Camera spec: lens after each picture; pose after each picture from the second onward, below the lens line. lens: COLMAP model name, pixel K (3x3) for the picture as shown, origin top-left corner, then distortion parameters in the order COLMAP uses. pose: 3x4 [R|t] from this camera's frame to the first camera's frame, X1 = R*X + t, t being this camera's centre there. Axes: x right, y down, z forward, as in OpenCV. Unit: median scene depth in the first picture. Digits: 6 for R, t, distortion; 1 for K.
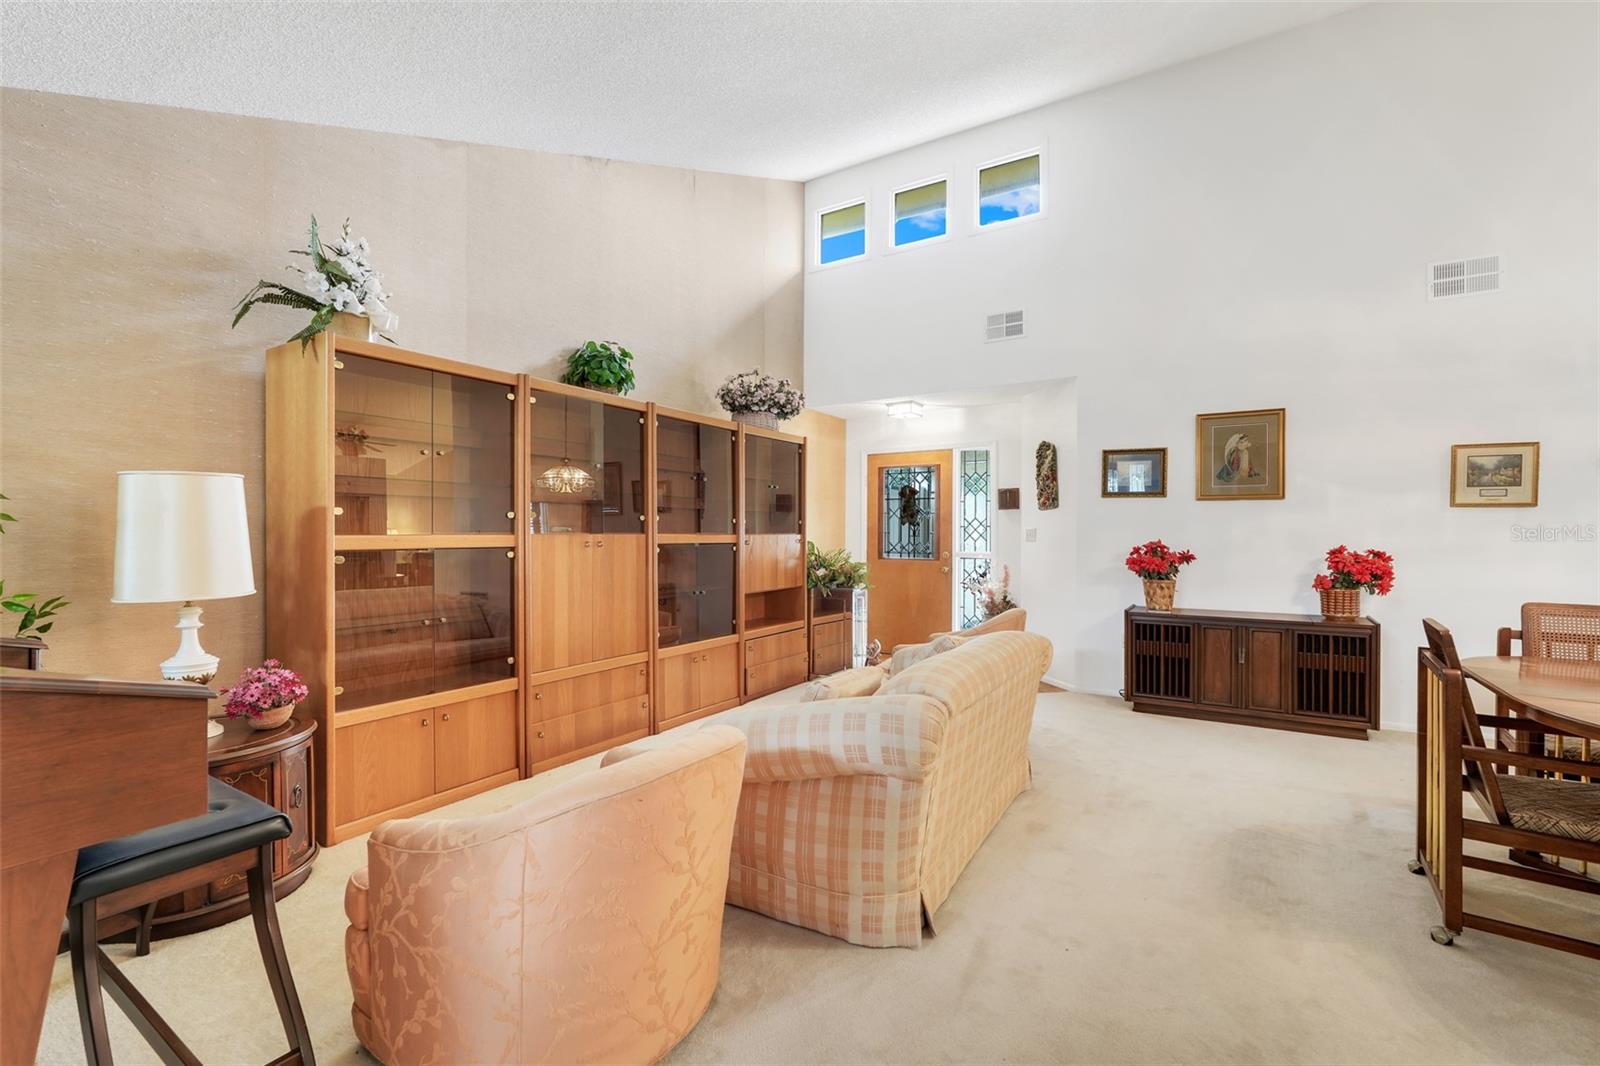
lens RADIAL K [[701.7, 0, 795.7], [0, 701.7, 530.3], [0, 0, 1]] dist [-0.002217, 0.001769]
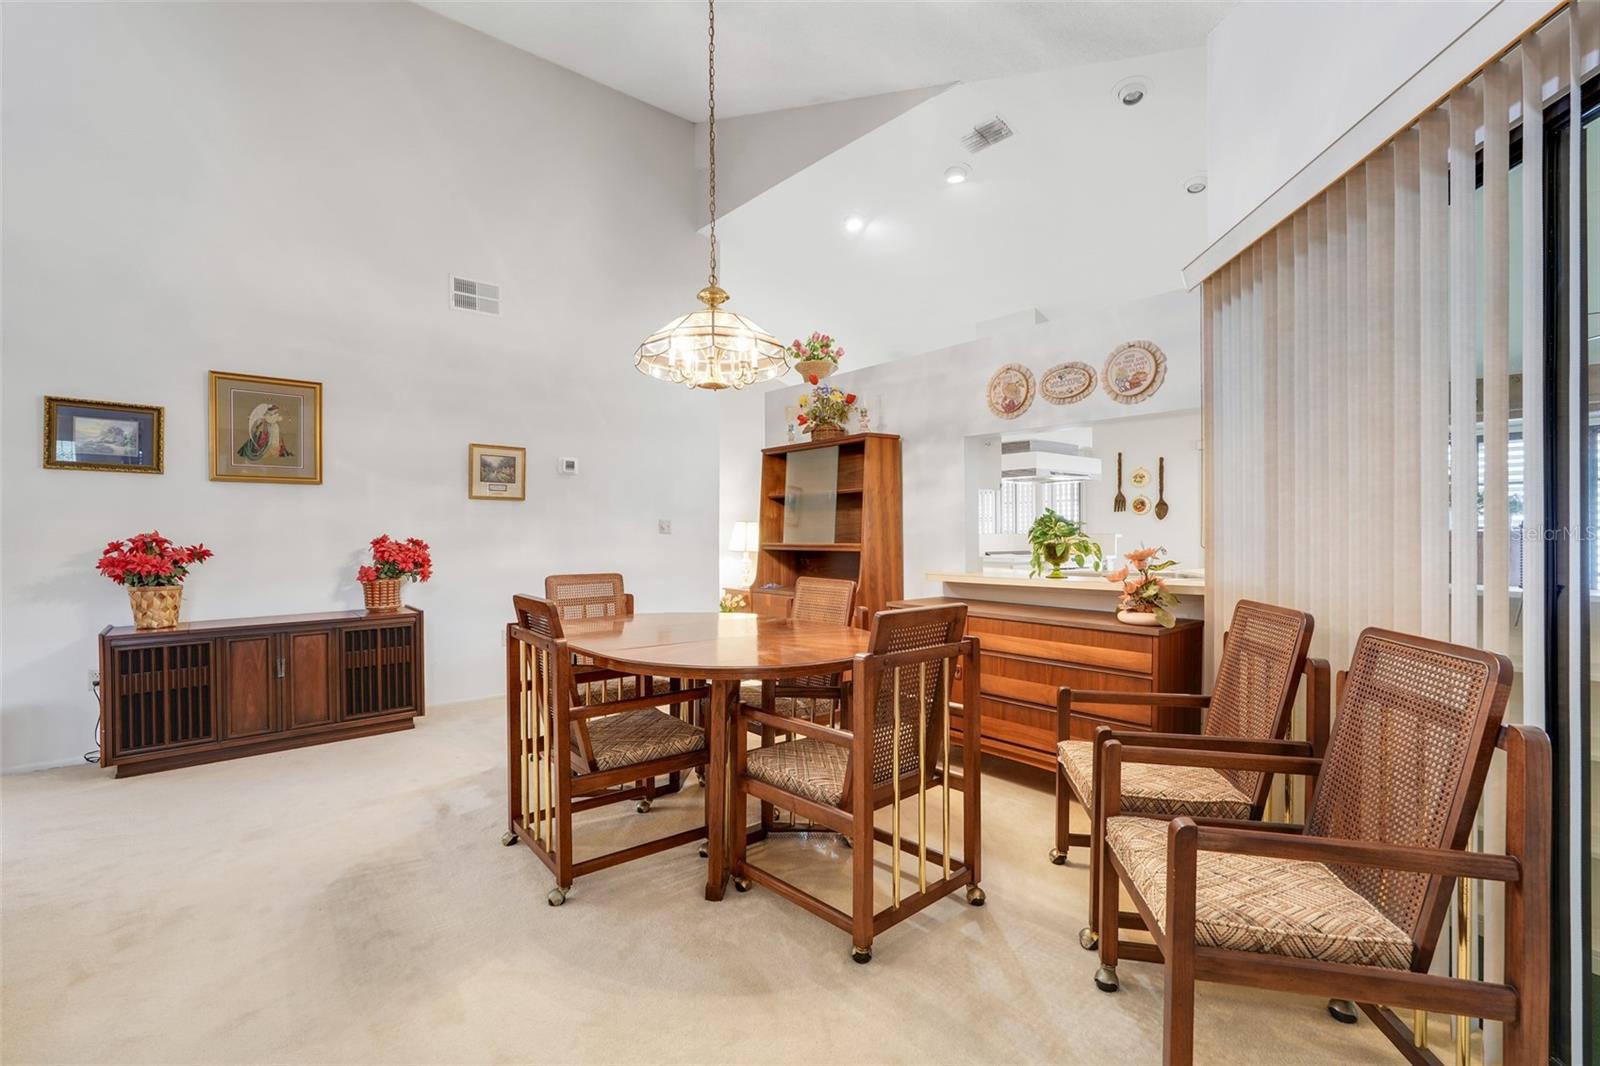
lens RADIAL K [[701.7, 0, 802.6], [0, 701.7, 534.1], [0, 0, 1]] dist [-0.002217, 0.001769]
pose [[0.291788, -0.009810, 0.956433, 0.020218], [0.007244, 0.999941, 0.008046, 0.017211], [-0.956456, 0.004581, 0.291842, 0.161955]]
